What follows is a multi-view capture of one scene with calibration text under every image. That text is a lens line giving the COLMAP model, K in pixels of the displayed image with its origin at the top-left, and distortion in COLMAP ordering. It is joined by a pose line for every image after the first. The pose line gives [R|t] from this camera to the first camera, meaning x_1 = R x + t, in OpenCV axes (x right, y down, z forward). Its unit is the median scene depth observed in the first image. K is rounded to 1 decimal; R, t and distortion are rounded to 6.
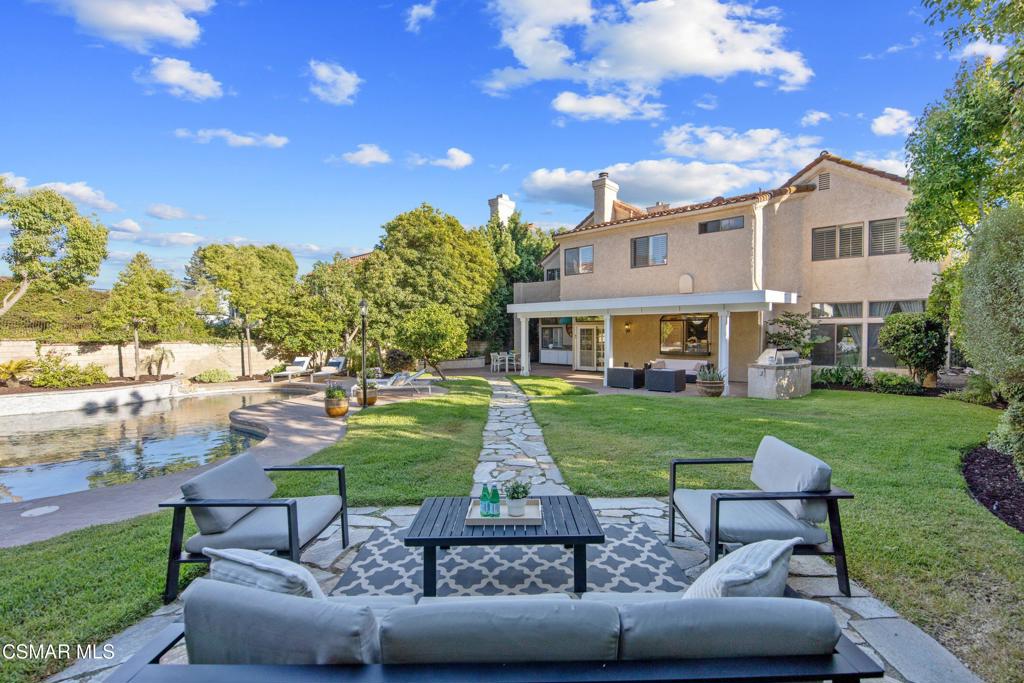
lens RADIAL K [[458.3, 0, 508.9], [0, 458.3, 342.9], [0, 0, 1]] dist [-0.007700, -0.000287]
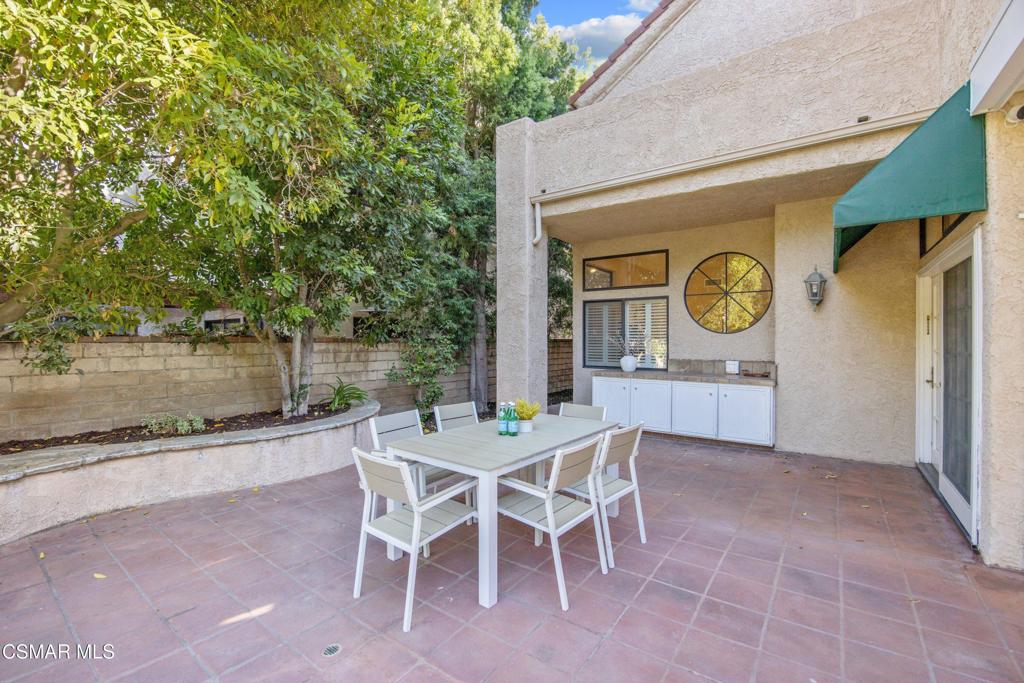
lens RADIAL K [[458.3, 0, 508.9], [0, 458.3, 342.9], [0, 0, 1]] dist [-0.007700, -0.000287]
pose [[0.994641, 0.004985, 0.103273, -0.012567], [-0.002875, 0.999784, -0.020574, 0.000990], [-0.103354, 0.020166, 0.994440, 1.049627]]
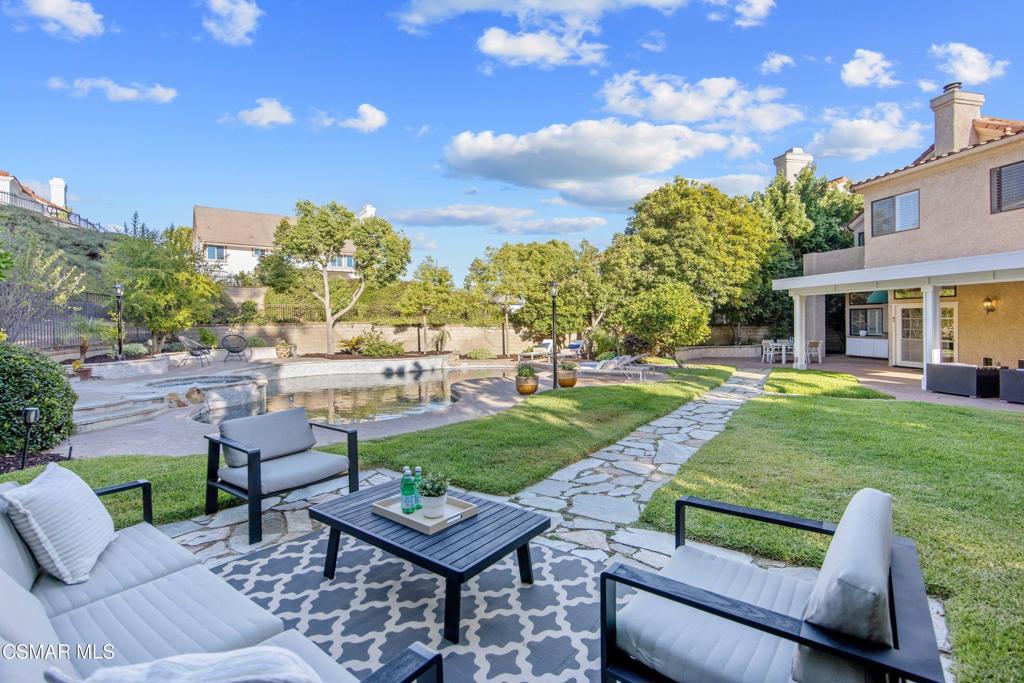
lens RADIAL K [[455.0, 0, 509.9], [0, 455.0, 323.6], [0, 0, 1]] dist [0.000372, -0.000514]
pose [[0.803530, -0.002300, -0.595260, 0.101835], [-0.006852, 0.999891, -0.013113, 0.007313], [0.595225, 0.014616, 0.803426, 0.072363]]
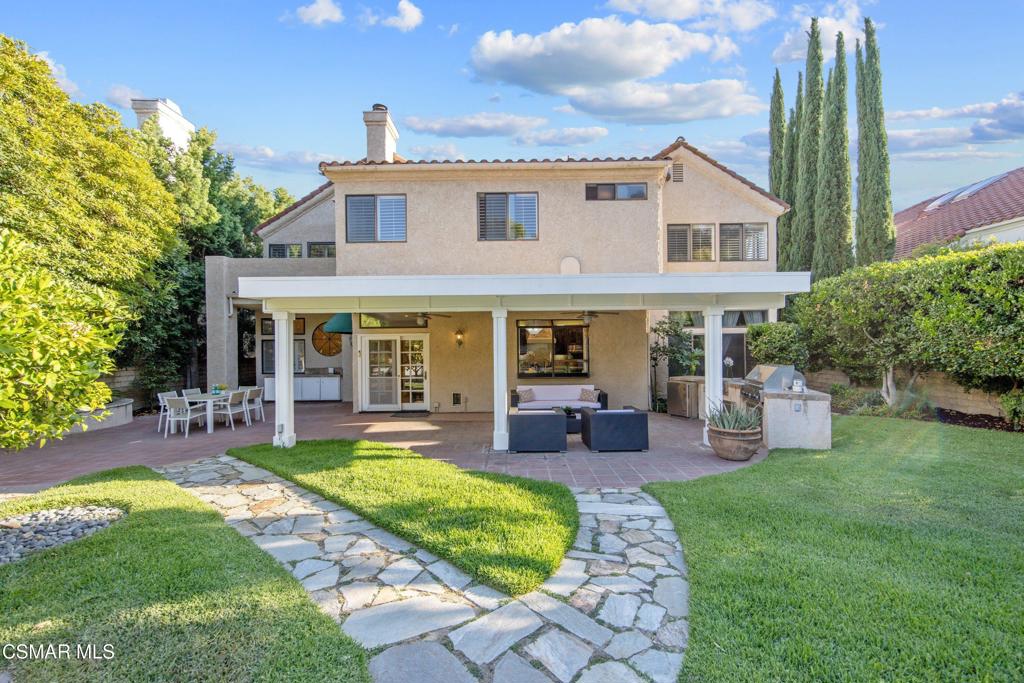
lens RADIAL K [[423.0, 0, 531.1], [0, 423.0, 344.8], [0, 0, 1]] dist [0.002098, 0.000282]
pose [[0.730921, -0.003767, 0.682452, -0.069851], [0.026014, 0.999412, -0.022345, -0.008651], [-0.681966, 0.034086, 0.730589, 0.547486]]
